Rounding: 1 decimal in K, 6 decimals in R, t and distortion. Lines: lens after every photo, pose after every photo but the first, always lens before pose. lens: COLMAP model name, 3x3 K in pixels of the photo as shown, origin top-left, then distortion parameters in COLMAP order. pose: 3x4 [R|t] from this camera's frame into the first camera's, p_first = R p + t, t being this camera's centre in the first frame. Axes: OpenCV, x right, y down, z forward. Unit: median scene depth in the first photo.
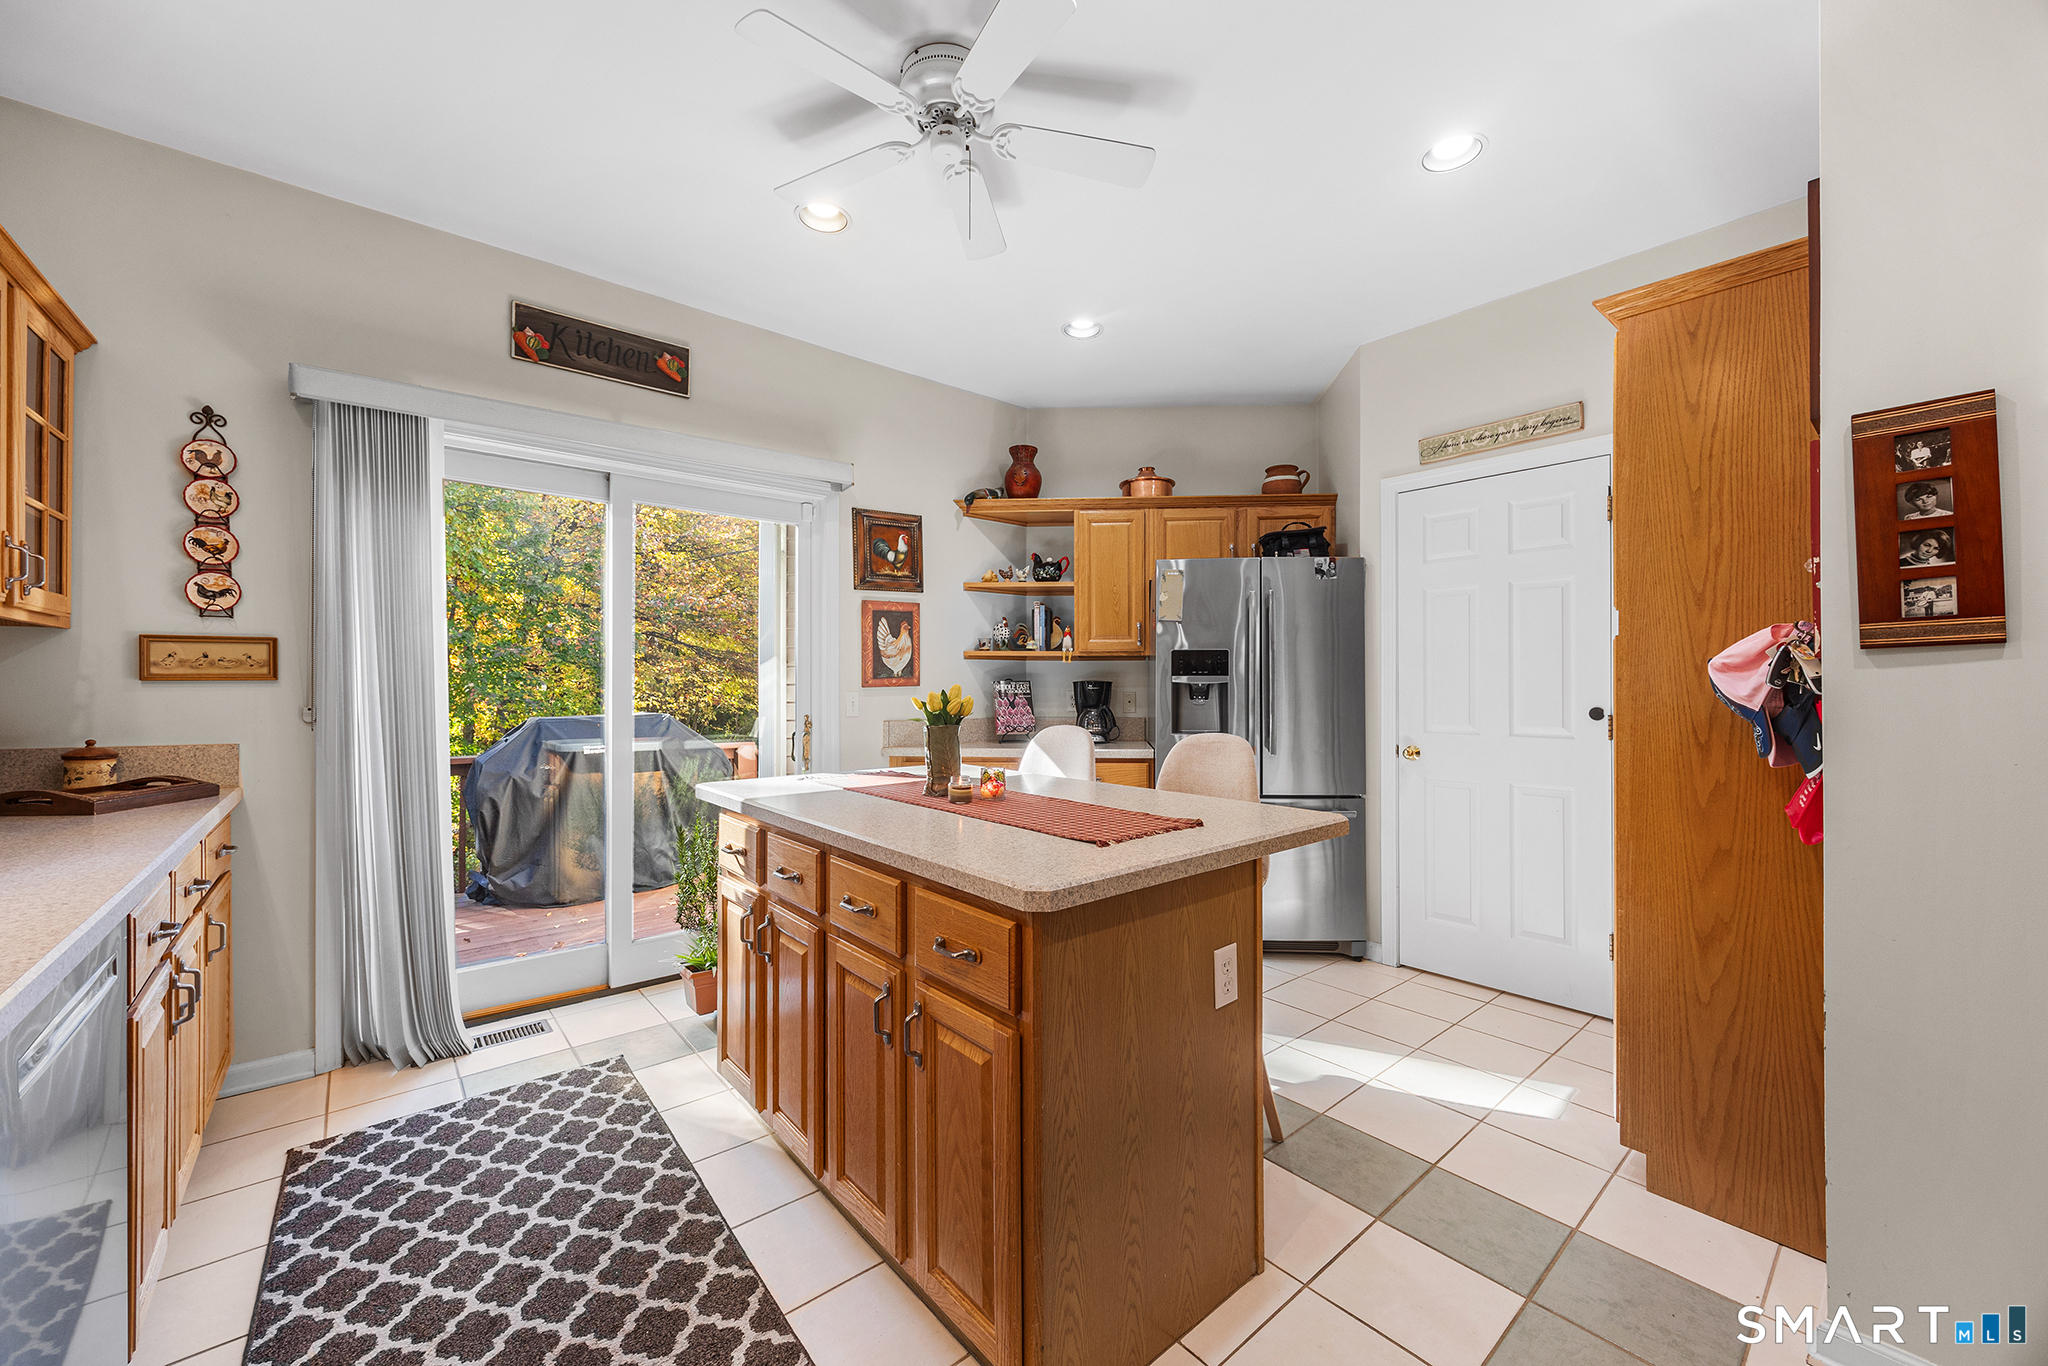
lens RADIAL K [[794.2, 0, 1029.0], [0, 794.2, 681.3], [0, 0, 1]] dist [-0.002027, -0.000274]
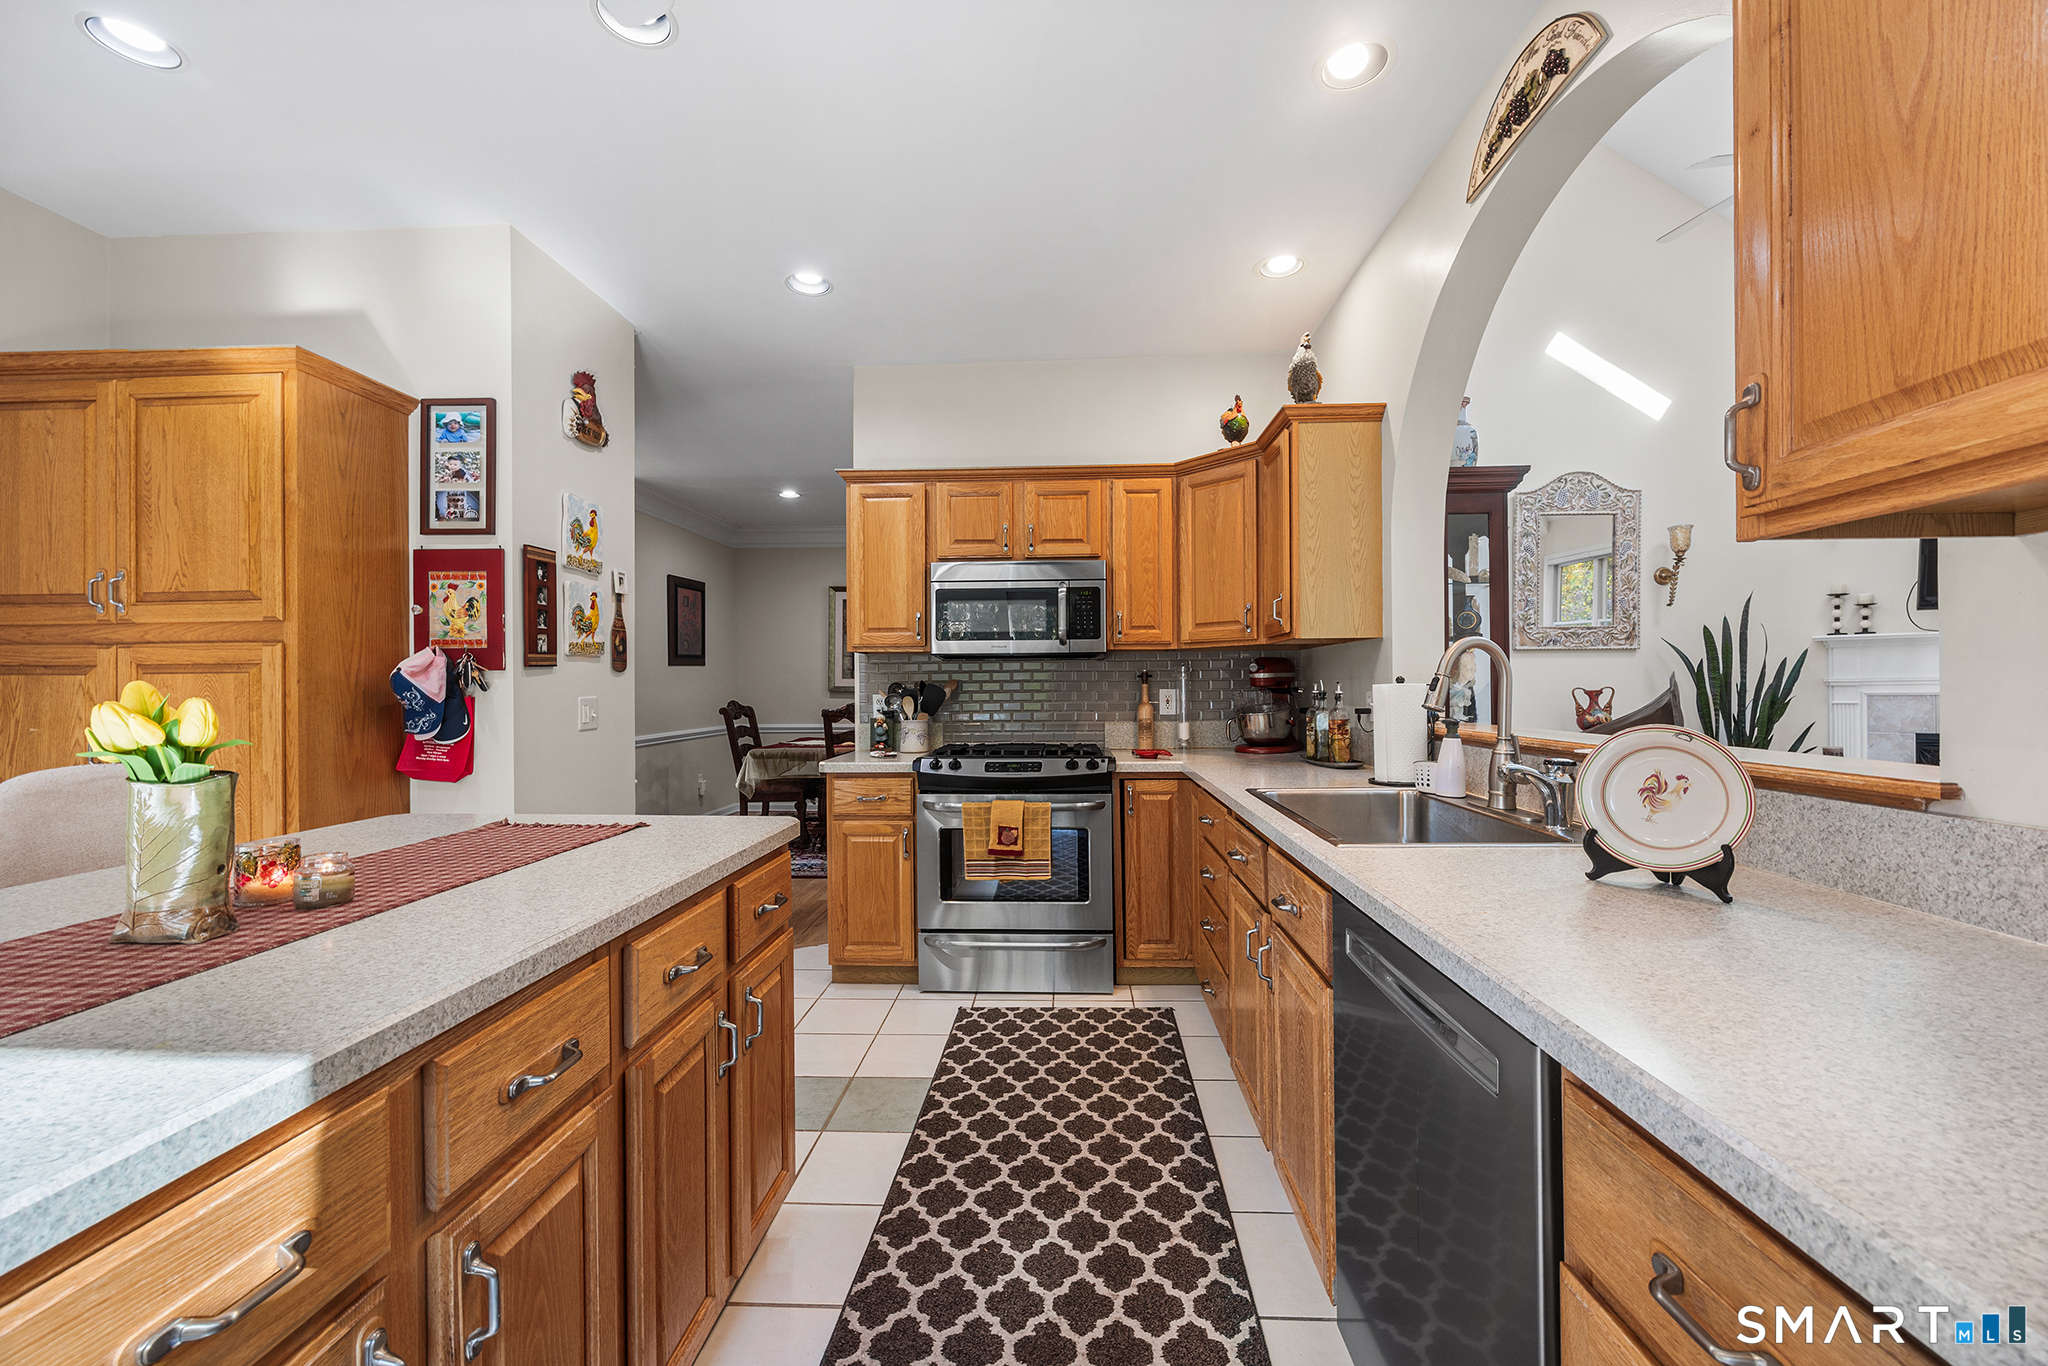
lens RADIAL K [[791.2, 0, 1044.8], [0, 791.2, 688.1], [0, 0, 1]] dist [-0.000692, -0.000015]
pose [[-0.736078, 0.000506, 0.676897, -0.428335], [0.002154, 0.999996, 0.001596, 0.003253], [-0.676894, 0.002633, -0.736076, 0.578398]]
